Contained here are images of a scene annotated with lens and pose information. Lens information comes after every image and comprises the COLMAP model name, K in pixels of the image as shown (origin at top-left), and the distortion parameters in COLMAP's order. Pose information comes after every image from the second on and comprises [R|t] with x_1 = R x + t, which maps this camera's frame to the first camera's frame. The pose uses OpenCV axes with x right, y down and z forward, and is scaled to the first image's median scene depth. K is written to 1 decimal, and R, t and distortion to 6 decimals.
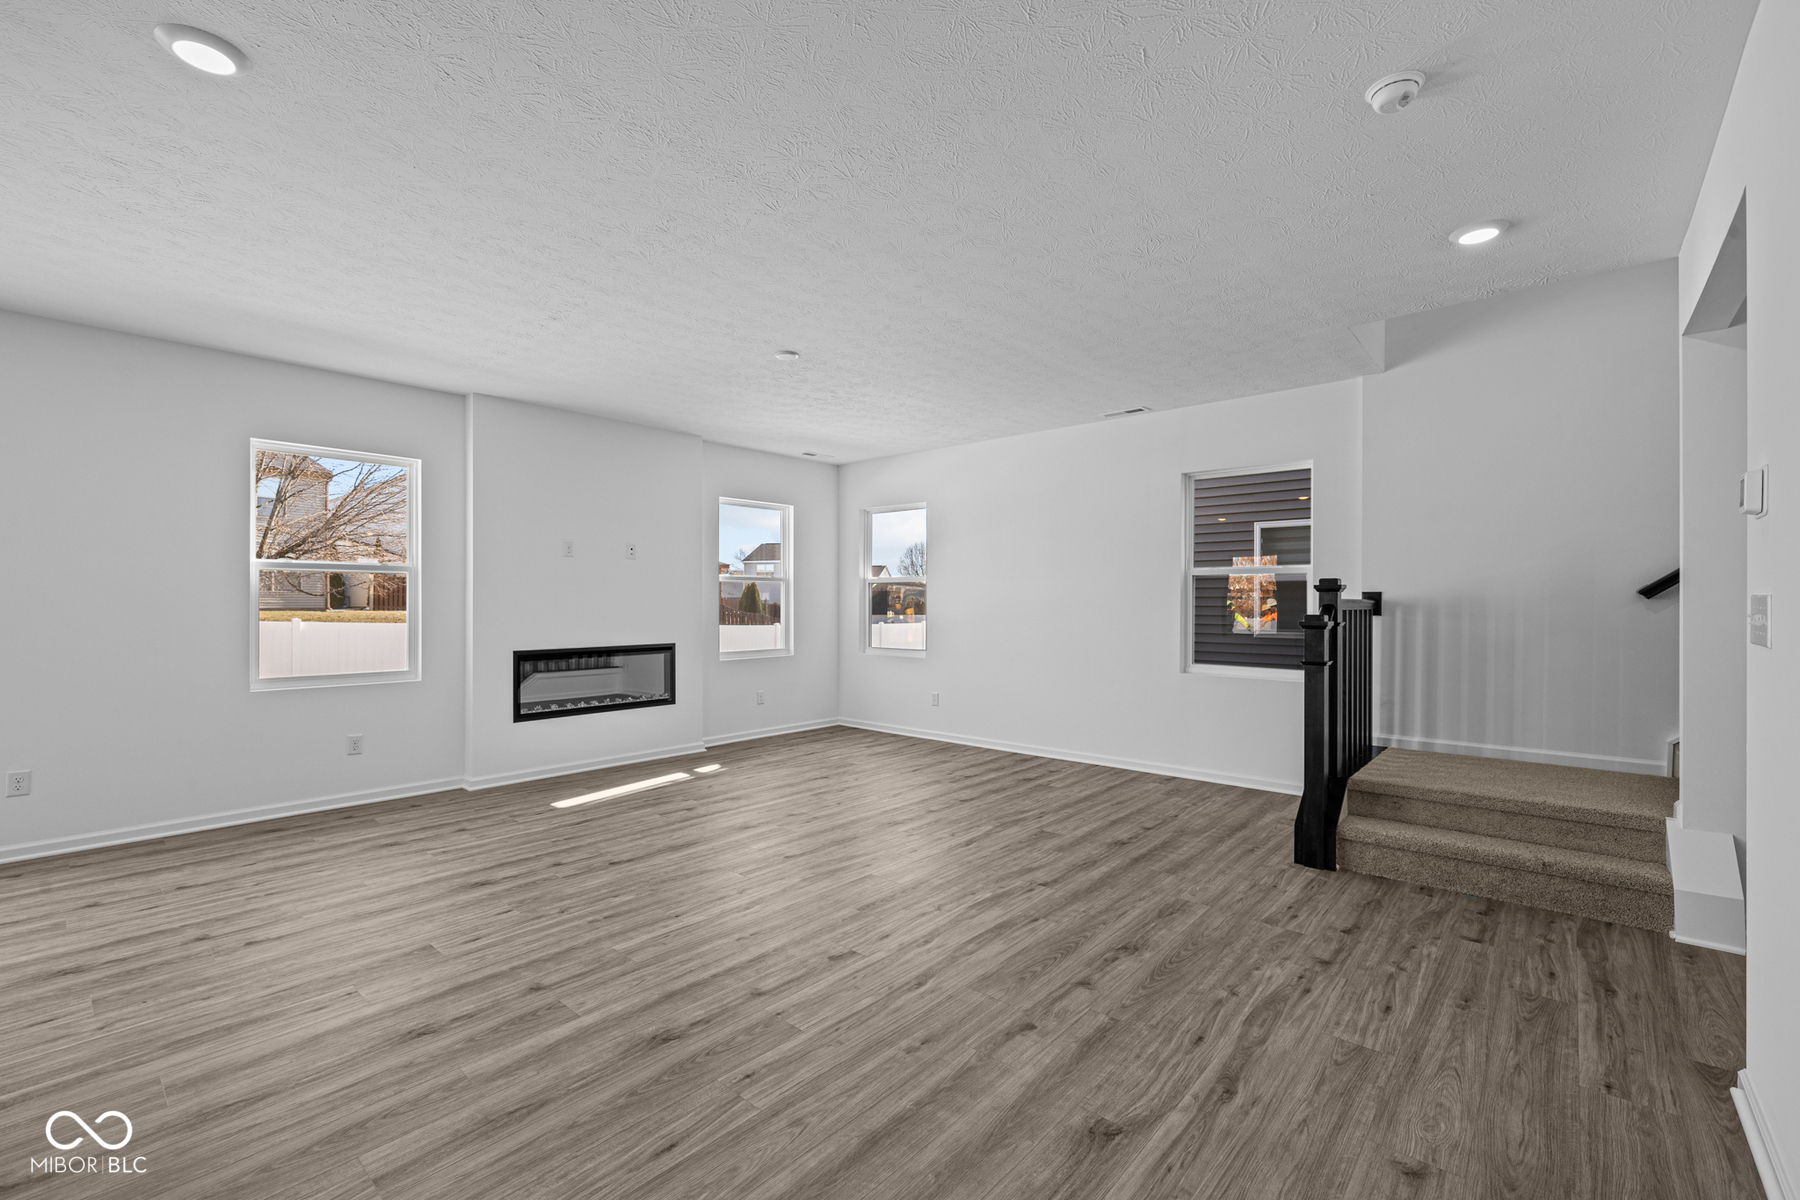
lens RADIAL K [[765.8, 0, 900.0], [0, 765.8, 600.0], [0, 0, 1]] dist [0.001708, -0.000149]
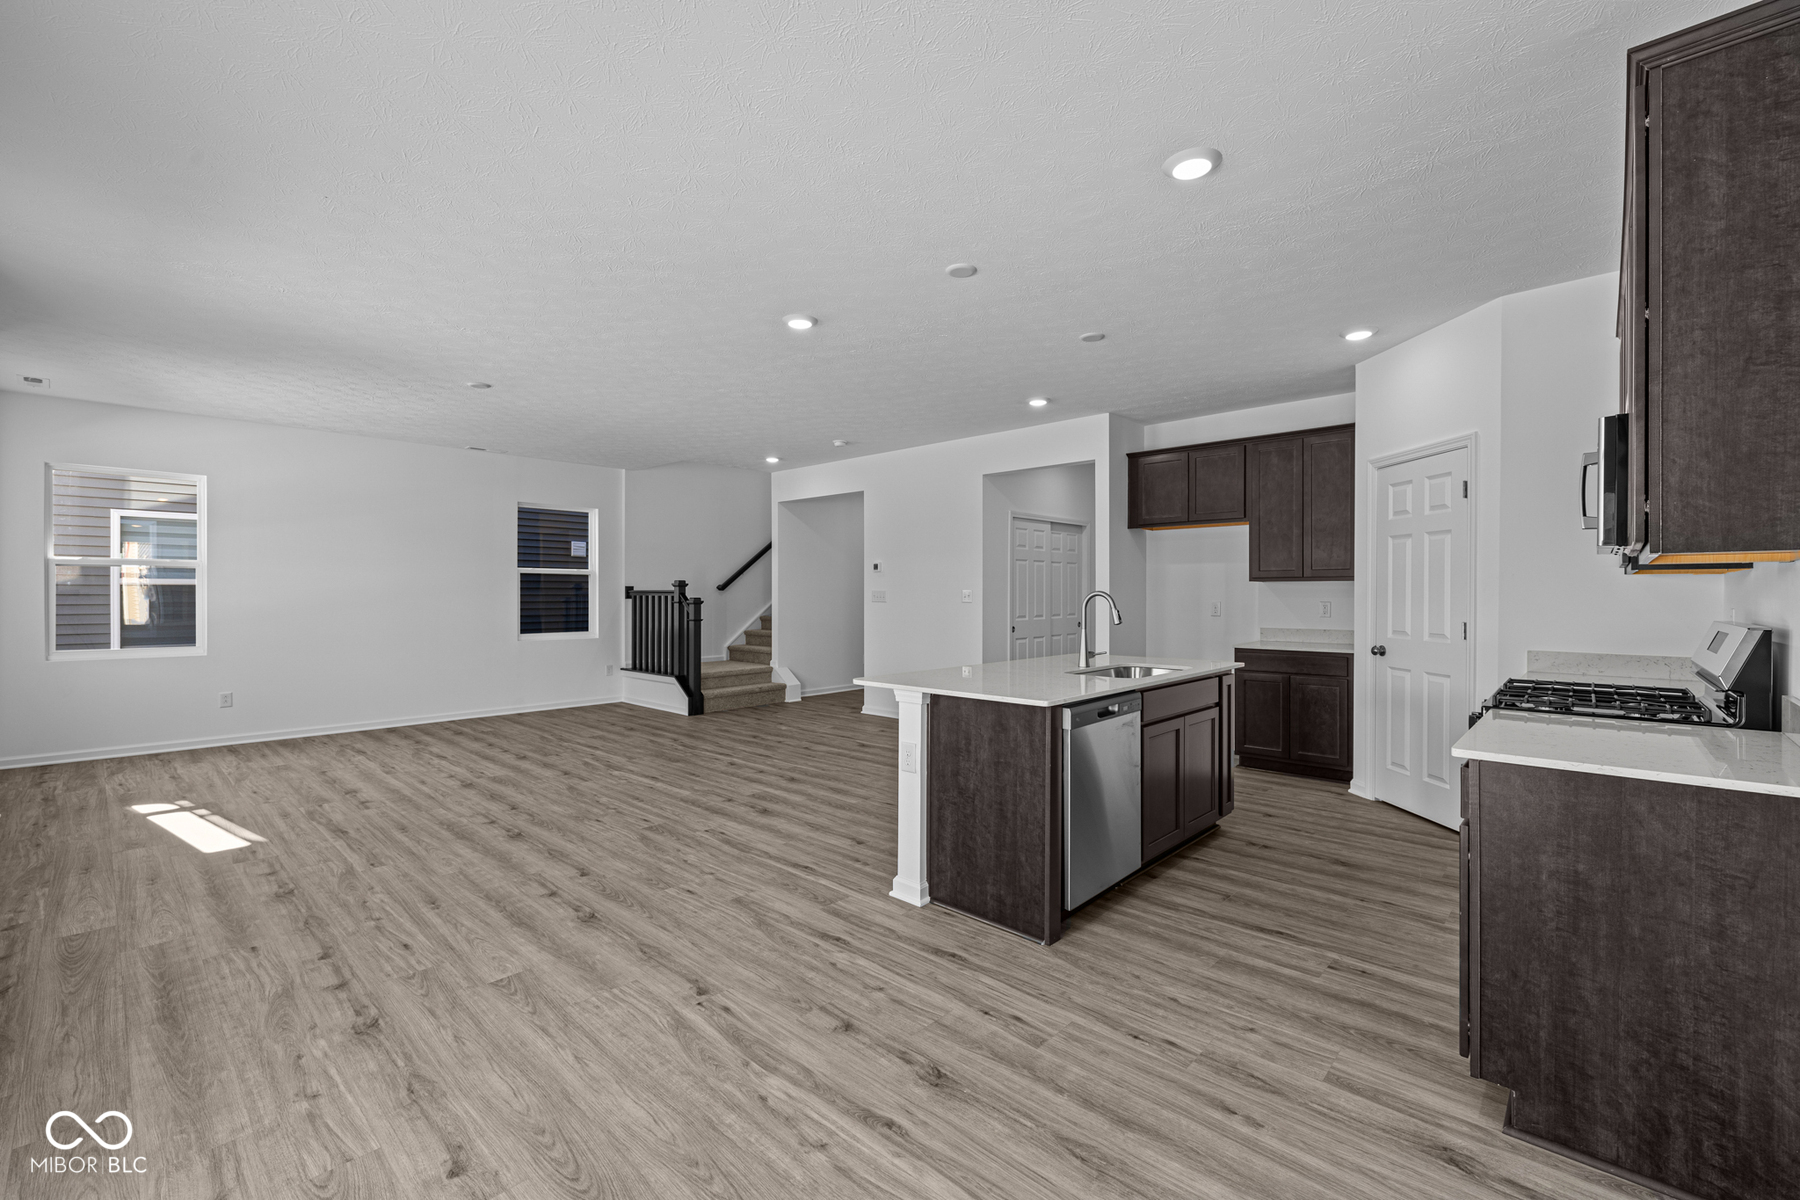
lens RADIAL K [[753.7, 0, 900.0], [0, 753.7, 600.0], [0, 0, 1]] dist [0.002364, -0.000366]
pose [[0.031481, -0.010597, 0.999448, -1.713840], [-0.005273, 0.999928, 0.010768, -0.001531], [-0.999490, -0.005609, 0.031422, 0.396964]]
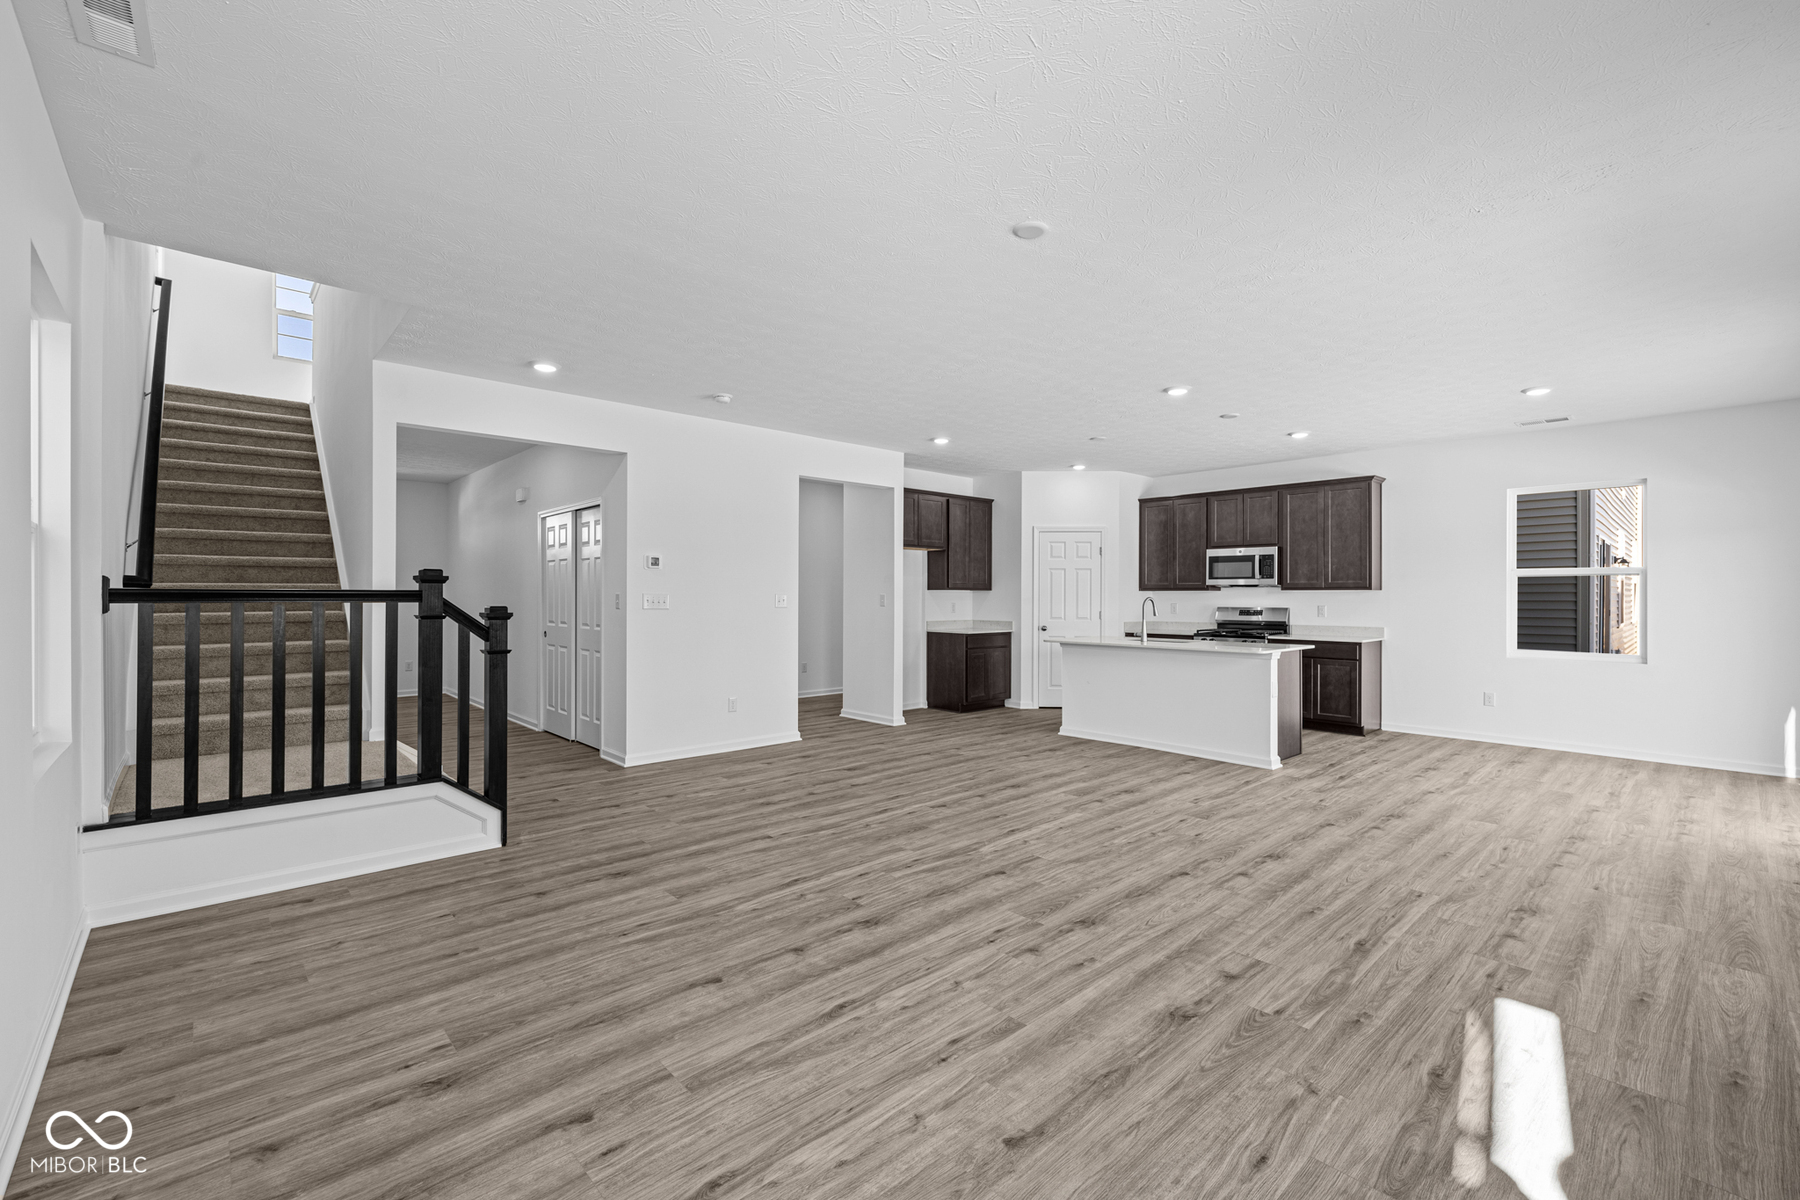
lens RADIAL K [[765.8, 0, 900.0], [0, 765.8, 600.0], [0, 0, 1]] dist [0.001708, -0.000149]
pose [[-0.994291, -0.004629, 0.106602, -0.138530], [-0.004798, 0.999988, -0.001325, 0.010439], [-0.106595, -0.001829, -0.994301, 2.199829]]
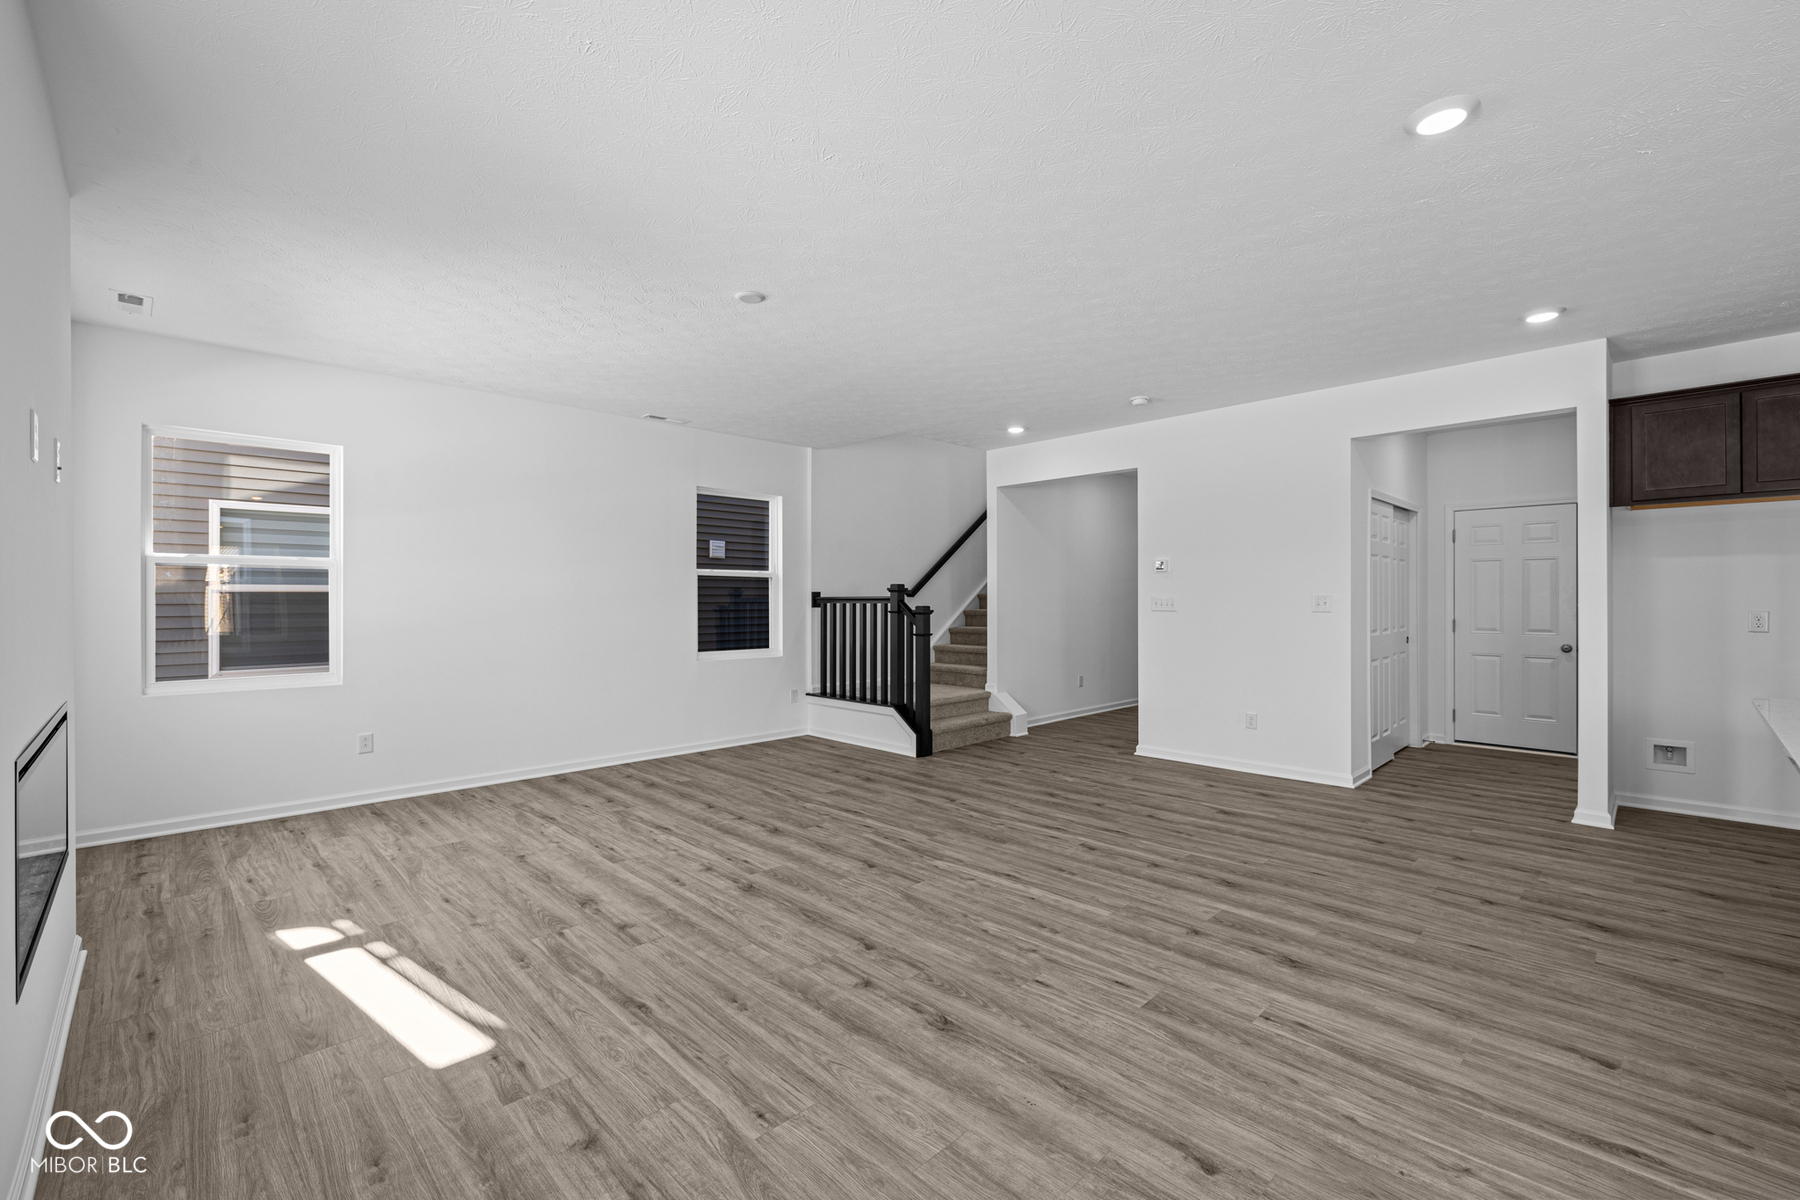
lens RADIAL K [[759.1, 0, 900.0], [0, 759.1, 600.0], [0, 0, 1]] dist [0.001355, 0.000424]
pose [[0.076705, -0.001886, 0.997052, -1.239310], [-0.002646, 0.999994, 0.002095, 0.001590], [-0.997050, -0.002799, 0.076699, 1.017970]]
